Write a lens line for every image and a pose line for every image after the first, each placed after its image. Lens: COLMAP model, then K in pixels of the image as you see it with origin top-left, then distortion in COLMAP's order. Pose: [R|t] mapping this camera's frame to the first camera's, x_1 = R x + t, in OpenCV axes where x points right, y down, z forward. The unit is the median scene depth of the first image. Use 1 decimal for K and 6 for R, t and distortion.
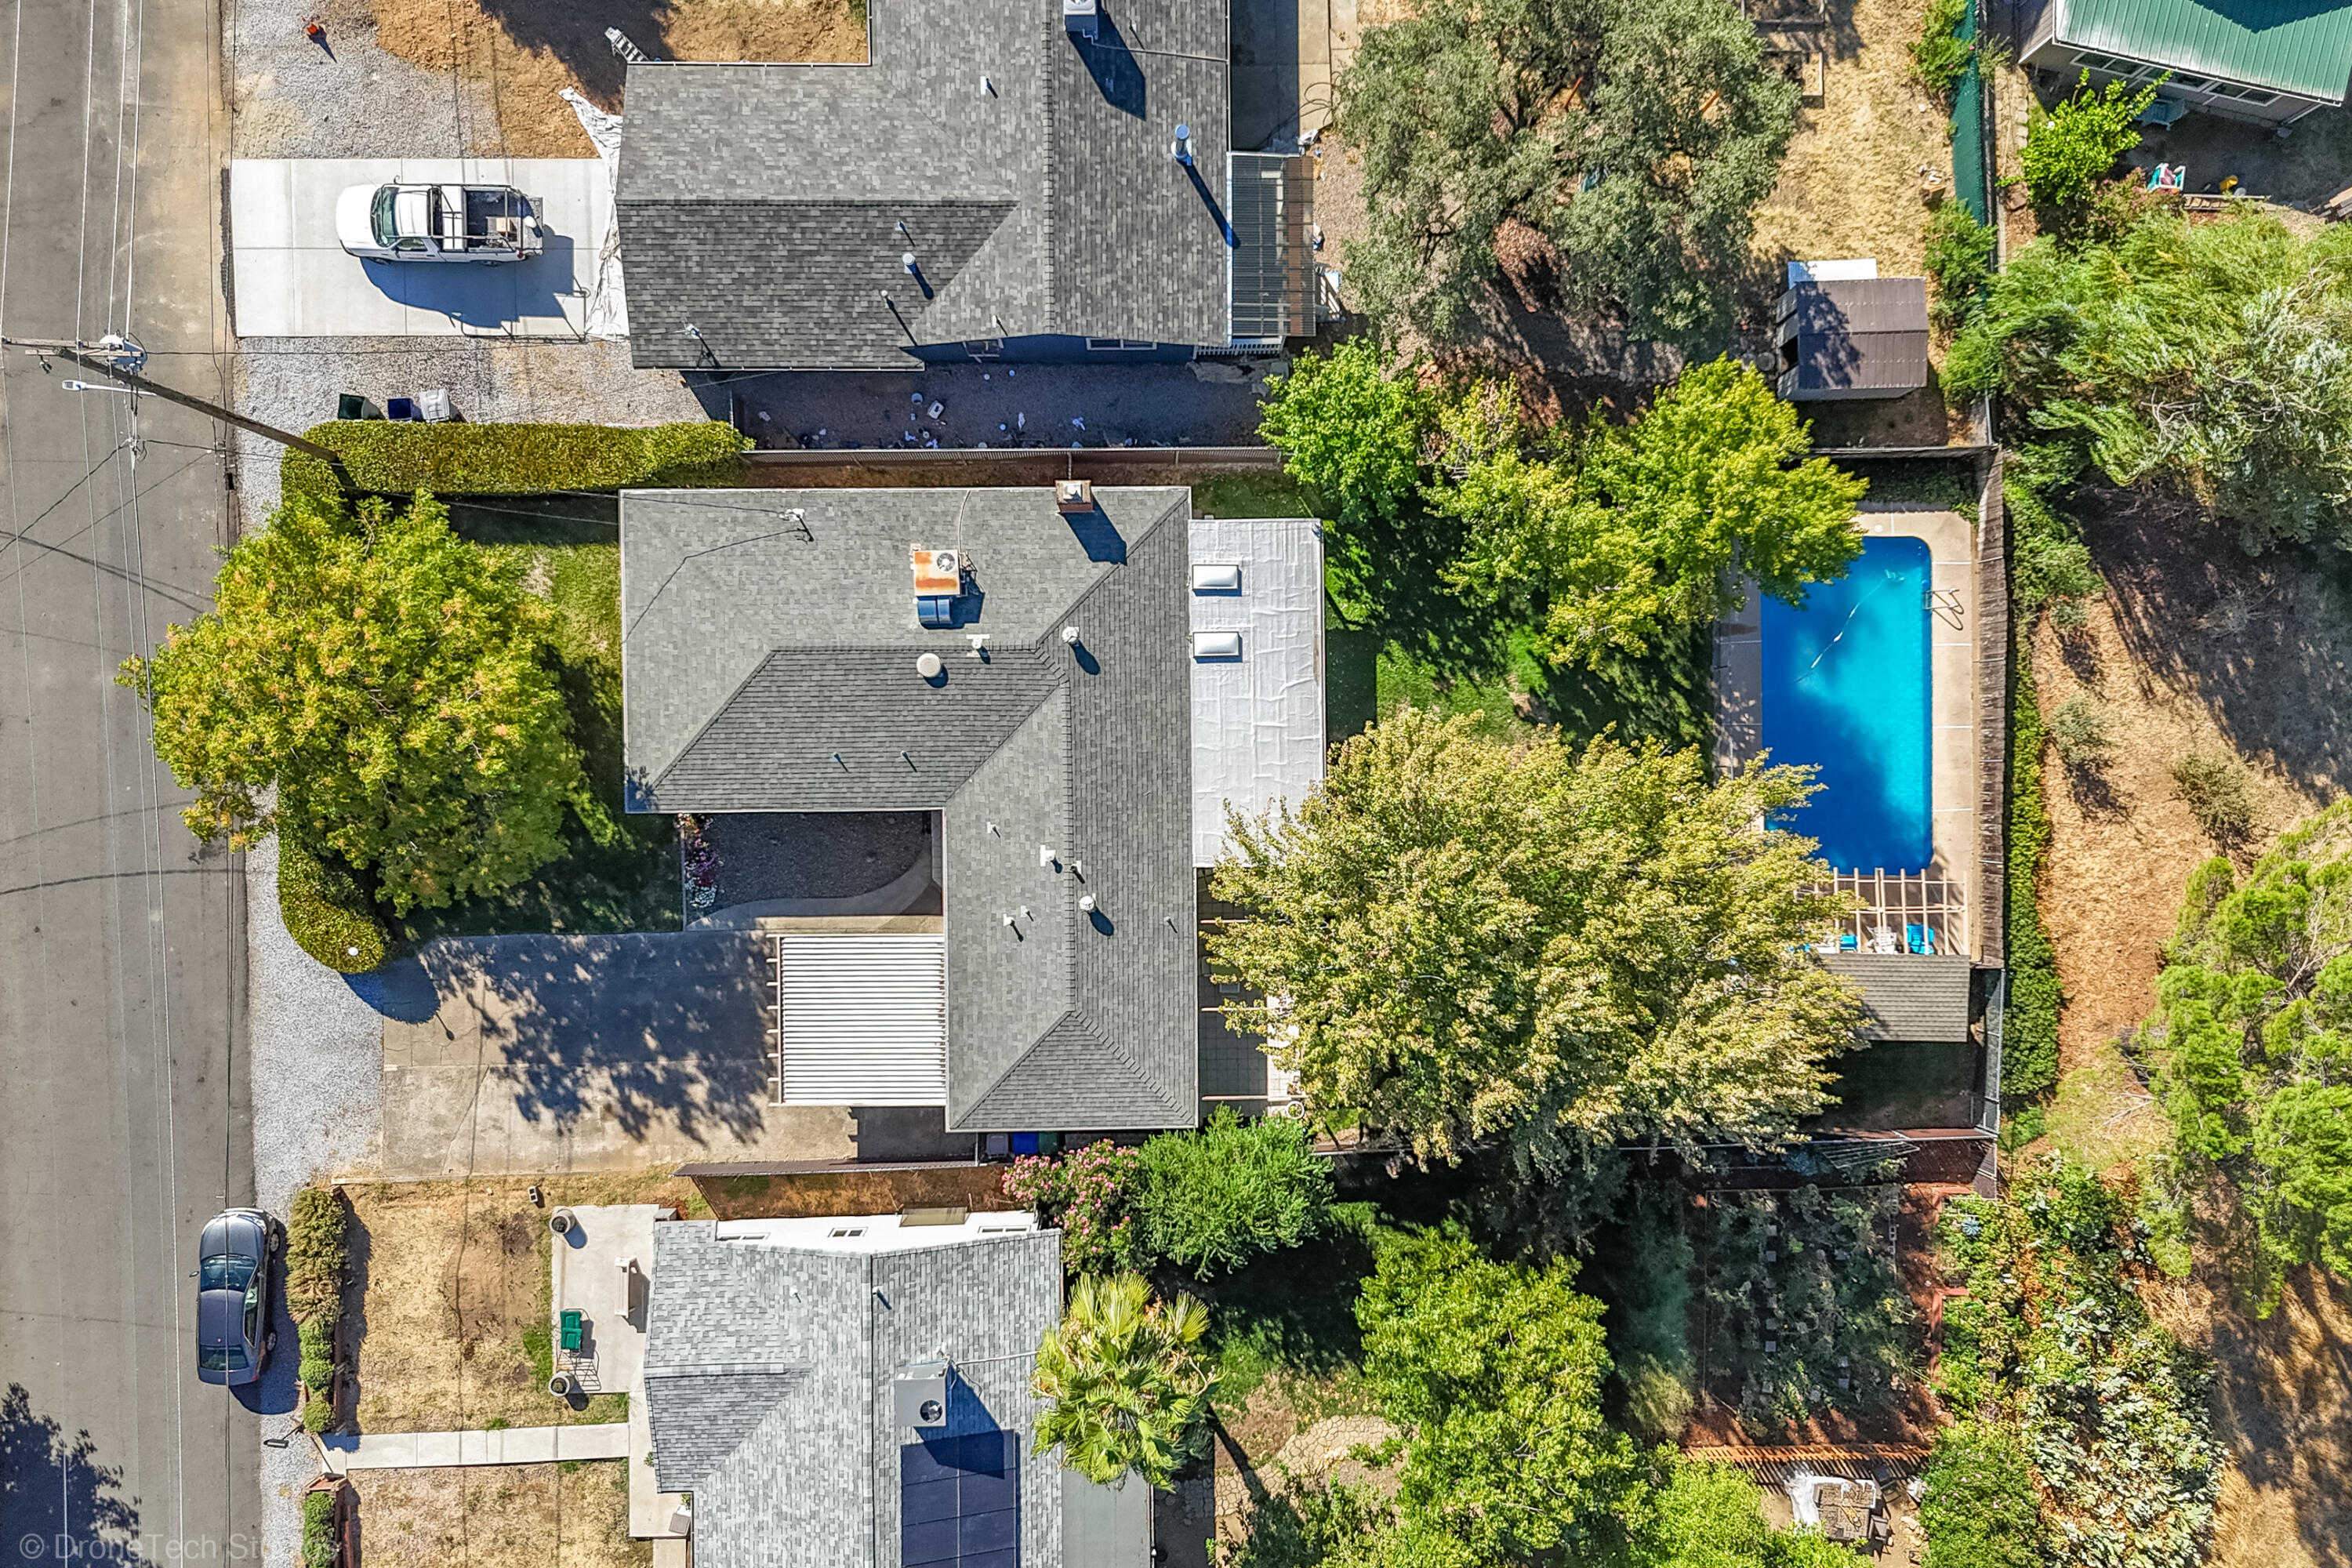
lens RADIAL K [[1622.3, 0, 1174.5], [0, 1622.3, 780.3], [0, 0, 1]] dist [0.044804, -0.001887]
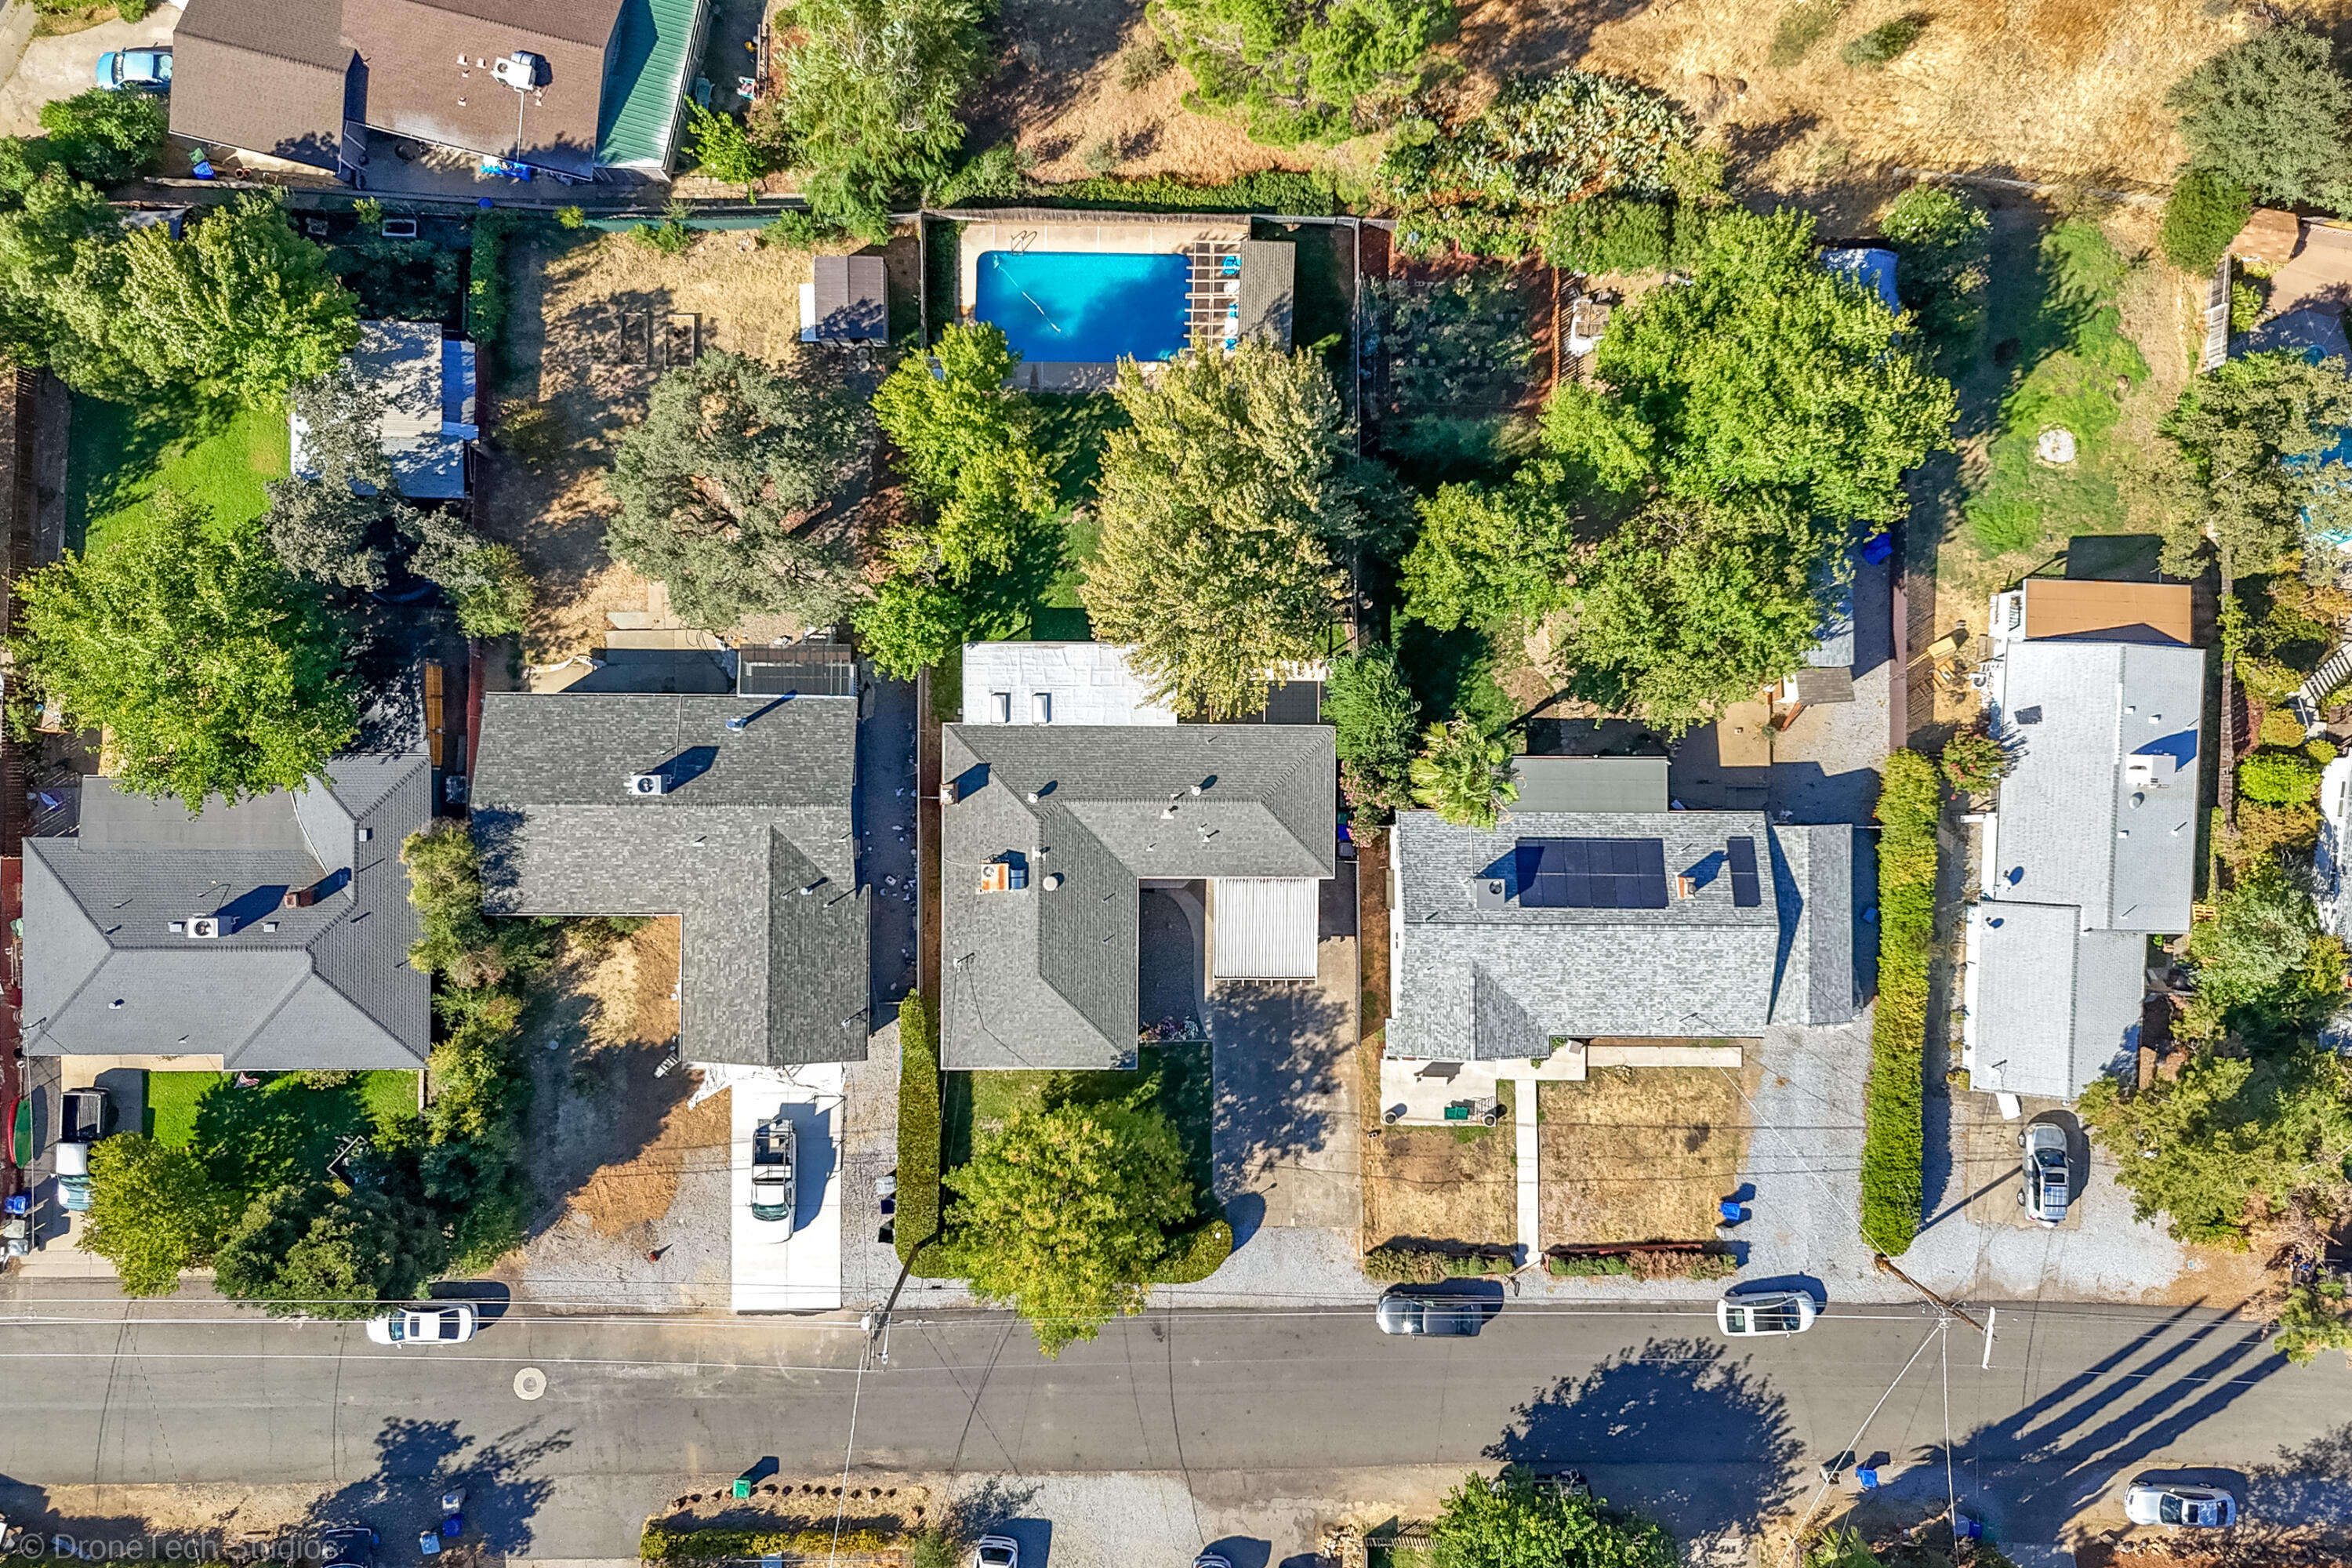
lens RADIAL K [[1622.3, 0, 1163.1], [0, 1622.3, 790.1], [0, 0, 1]] dist [0.044804, -0.001887]
pose [[0.017542, -0.999184, -0.036380, 0.005484], [0.999821, 0.017270, 0.007760, 0.027352], [-0.007125, -0.036509, 0.999308, -0.597375]]
